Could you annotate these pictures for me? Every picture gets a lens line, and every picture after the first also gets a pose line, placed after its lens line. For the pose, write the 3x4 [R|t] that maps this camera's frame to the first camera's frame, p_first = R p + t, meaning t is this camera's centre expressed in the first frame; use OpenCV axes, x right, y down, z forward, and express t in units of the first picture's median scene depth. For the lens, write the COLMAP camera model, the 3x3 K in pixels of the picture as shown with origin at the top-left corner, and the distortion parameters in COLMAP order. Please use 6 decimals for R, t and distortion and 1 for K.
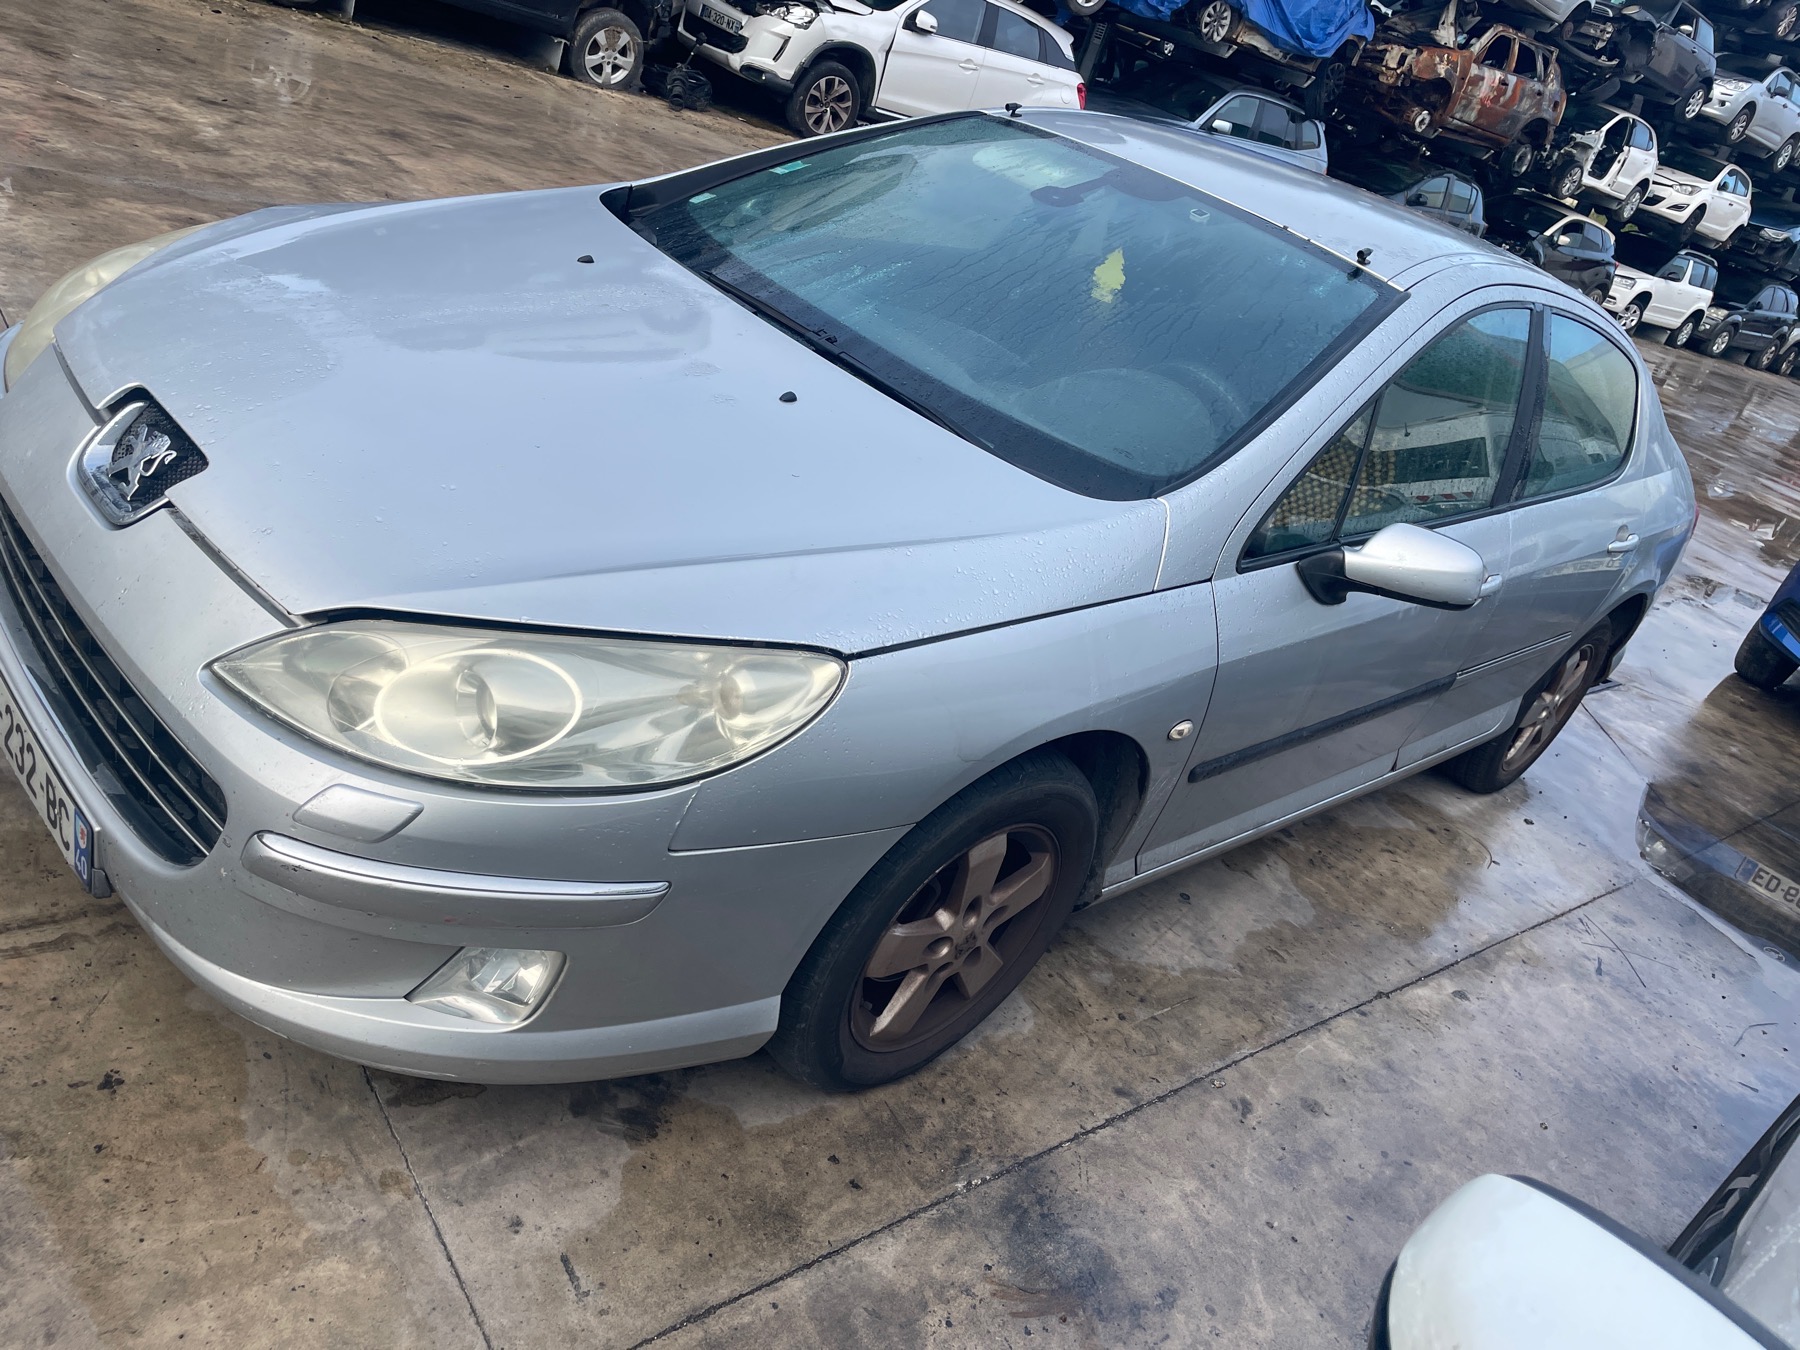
lens RADIAL K [[1372.1, 0, 888.7], [0, 1372.1, 662.5], [0, 0, 1]] dist [0.083973, -0.108600]
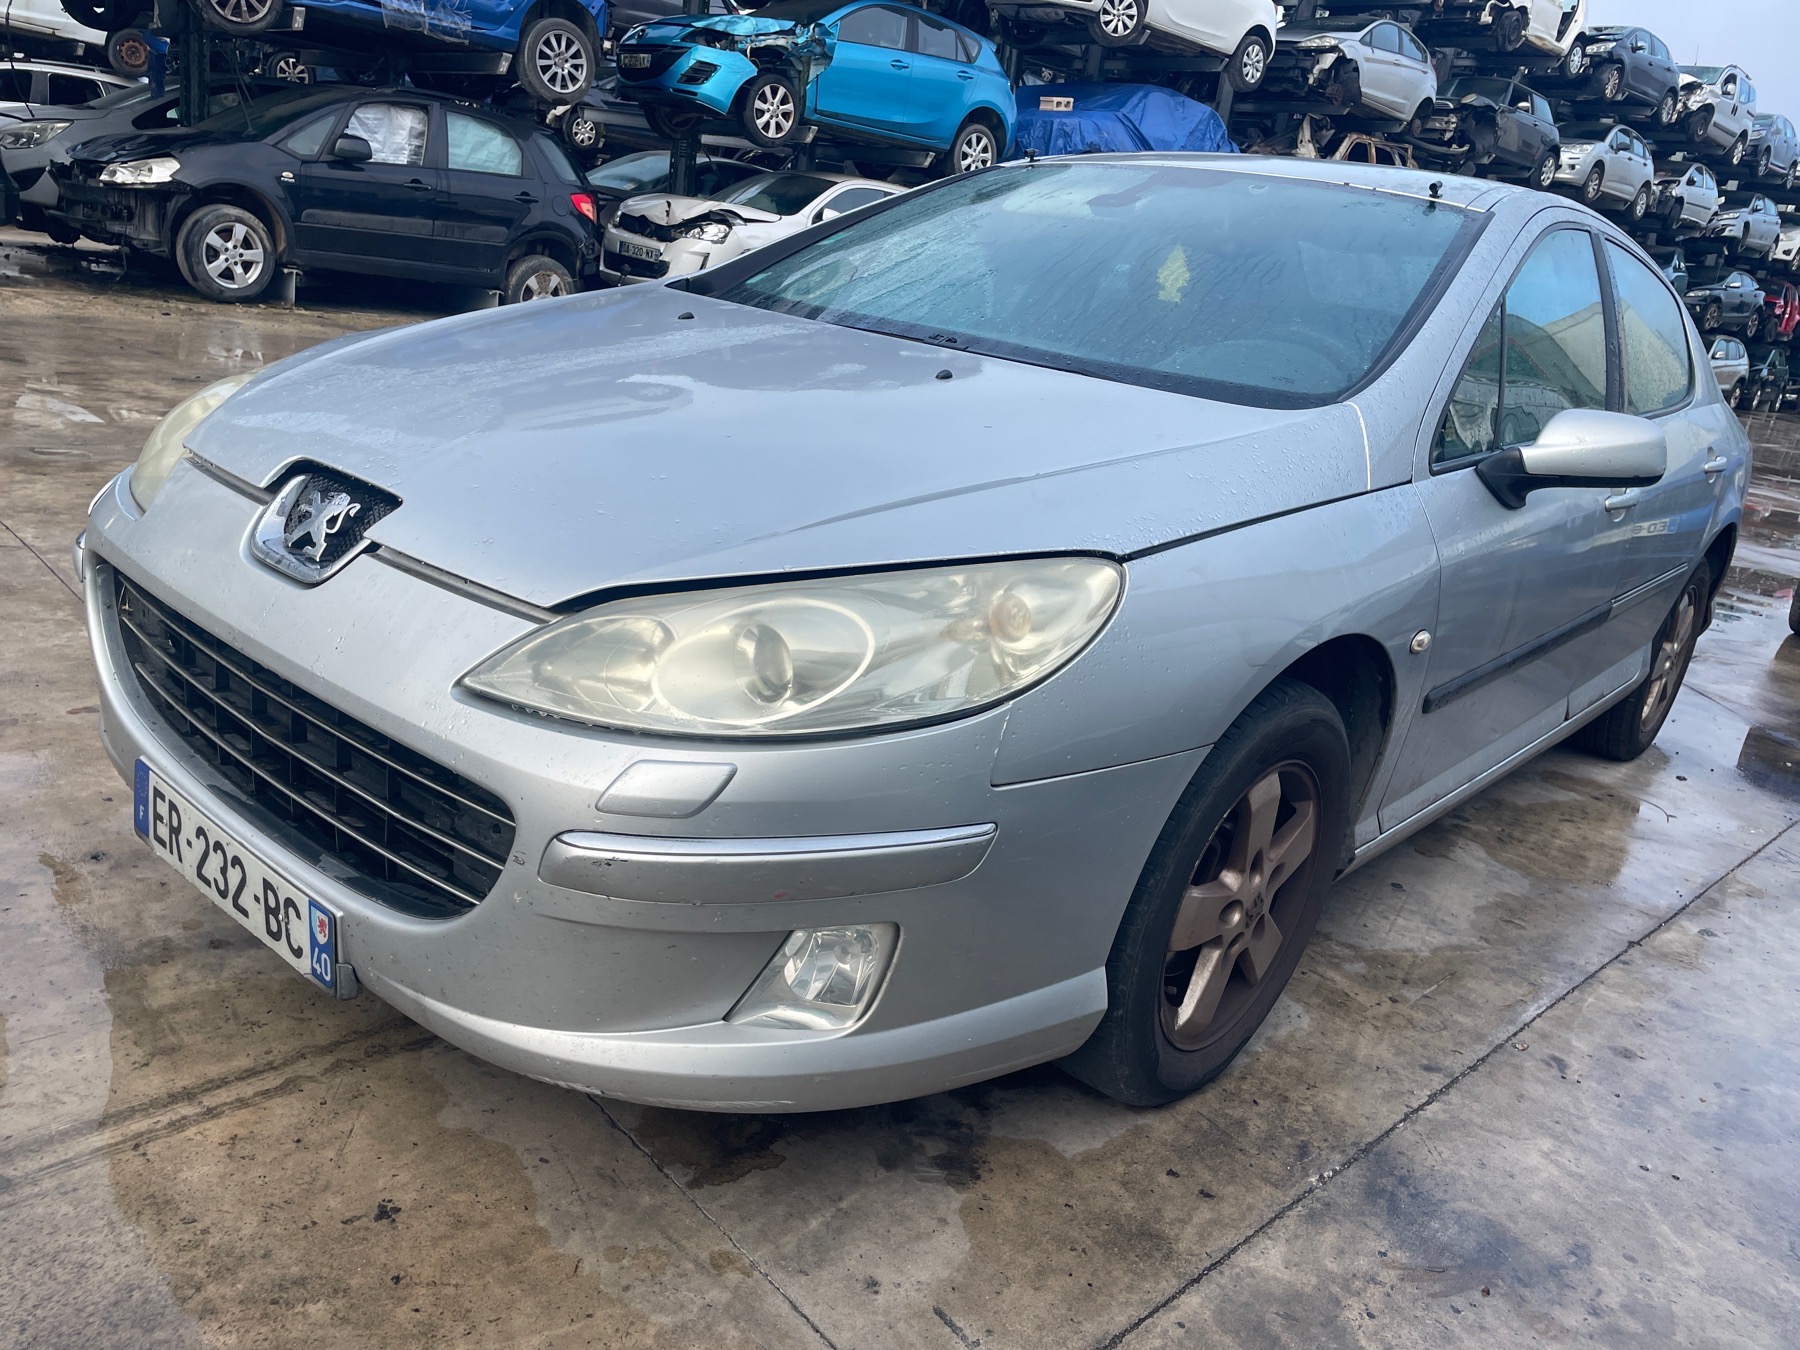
lens RADIAL K [[1372.1, 0, 886.2], [0, 1372.1, 680.2], [0, 0, 1]] dist [0.083973, -0.108600]
pose [[0.980357, -0.194966, 0.029808, -0.186706], [0.197206, 0.971410, -0.132182, 0.135677], [-0.003184, 0.135464, 0.990777, 0.080325]]
